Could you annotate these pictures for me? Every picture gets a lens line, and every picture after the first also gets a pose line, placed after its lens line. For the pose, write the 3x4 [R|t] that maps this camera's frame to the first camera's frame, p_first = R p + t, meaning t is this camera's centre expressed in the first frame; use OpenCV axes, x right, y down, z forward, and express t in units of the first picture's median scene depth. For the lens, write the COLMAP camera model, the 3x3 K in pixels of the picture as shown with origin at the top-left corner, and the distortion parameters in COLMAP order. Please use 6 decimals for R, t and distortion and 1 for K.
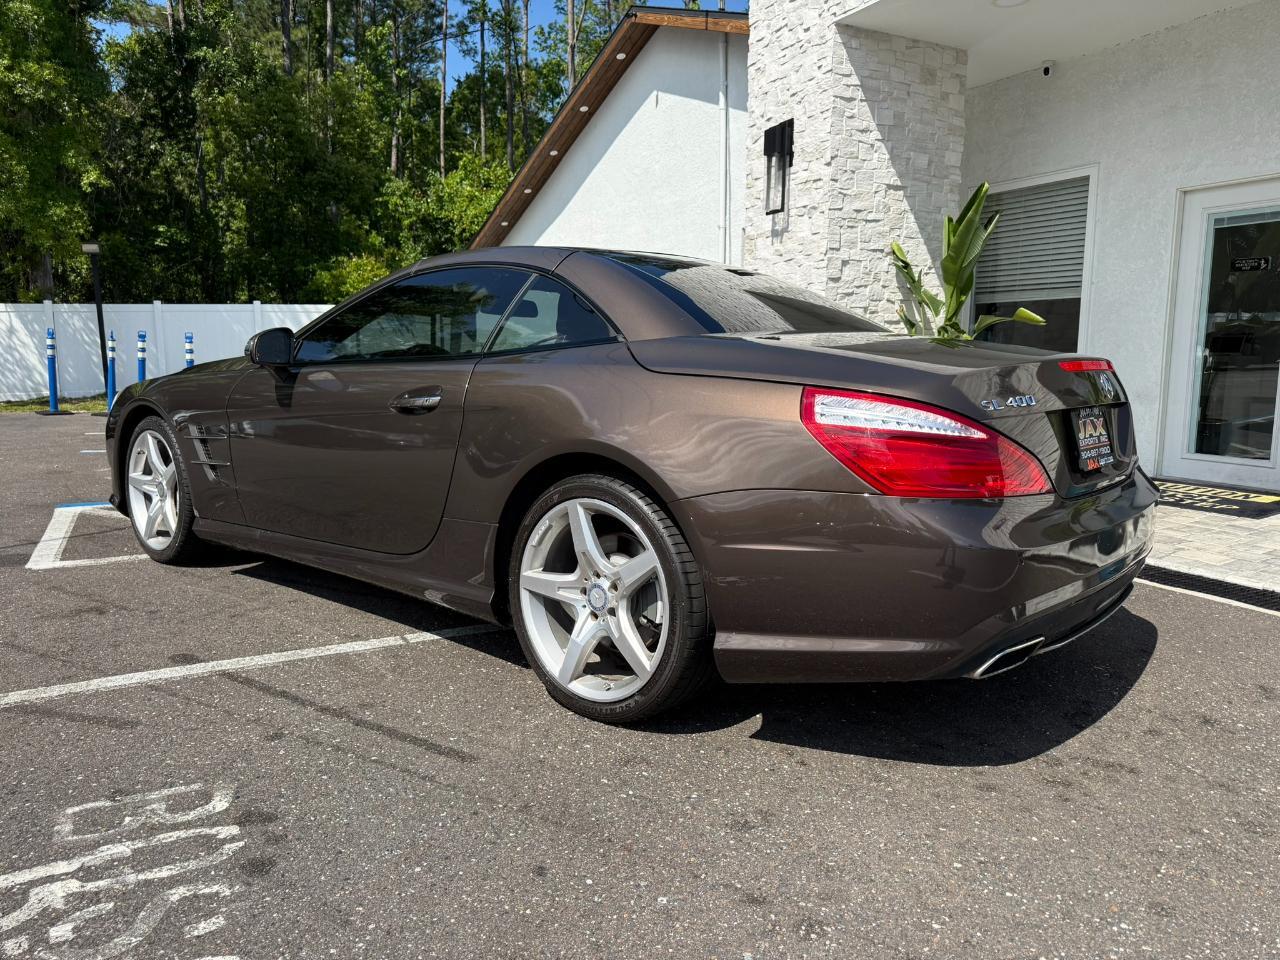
lens RADIAL K [[914.7, 0, 640.2], [0, 914.7, 481.6], [0, 0, 1]] dist [0.020688, -0.026572]
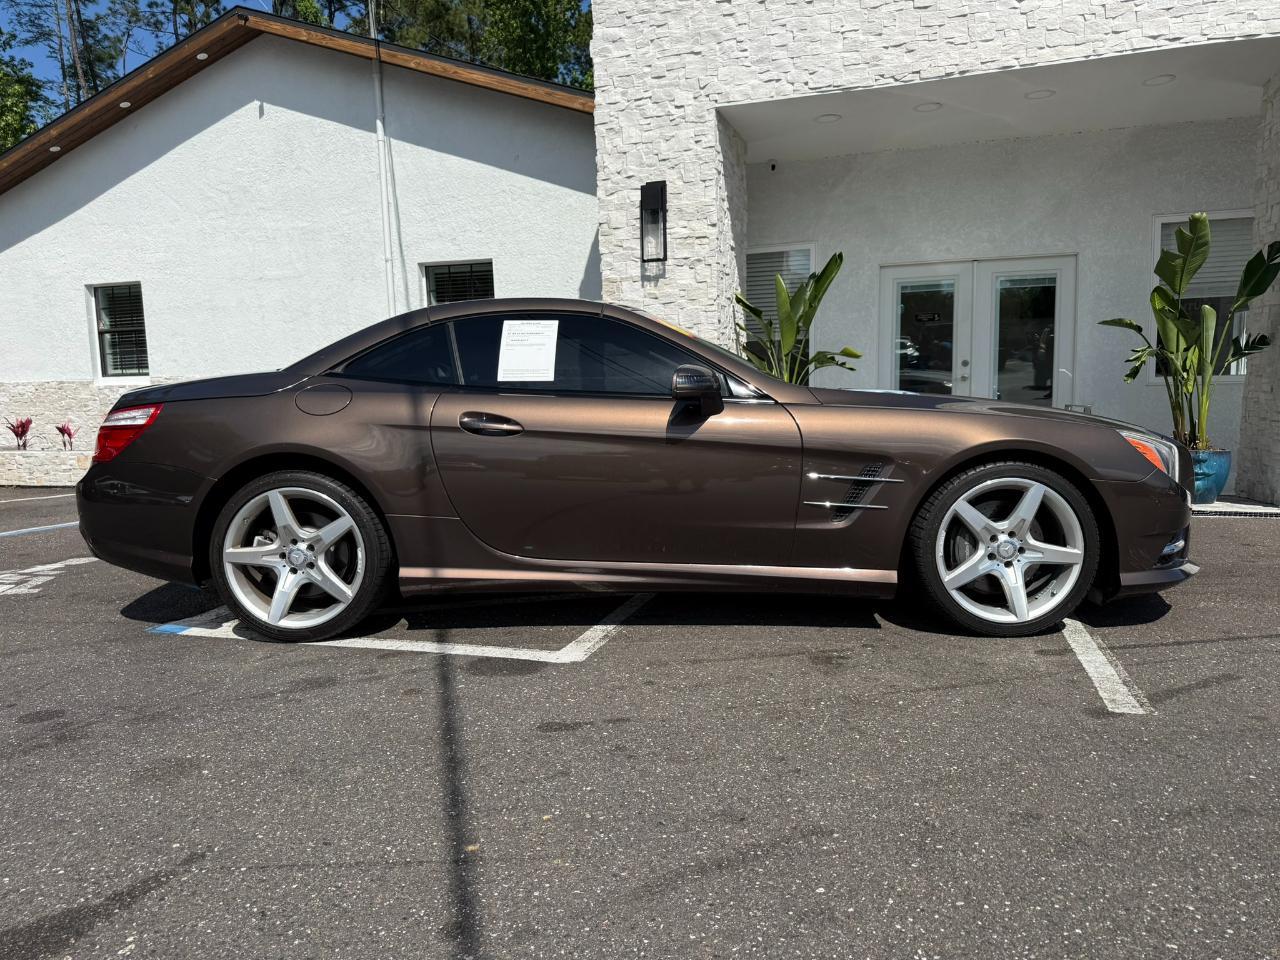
lens RADIAL K [[911.3, 0, 631.3], [0, 911.3, 489.6], [0, 0, 1]] dist [0.012415, -0.014569]
pose [[0.718758, -0.104388, 0.687380, -0.693336], [0.124888, 0.991968, 0.020056, -0.039098], [-0.683952, 0.071430, 0.726021, 0.226767]]
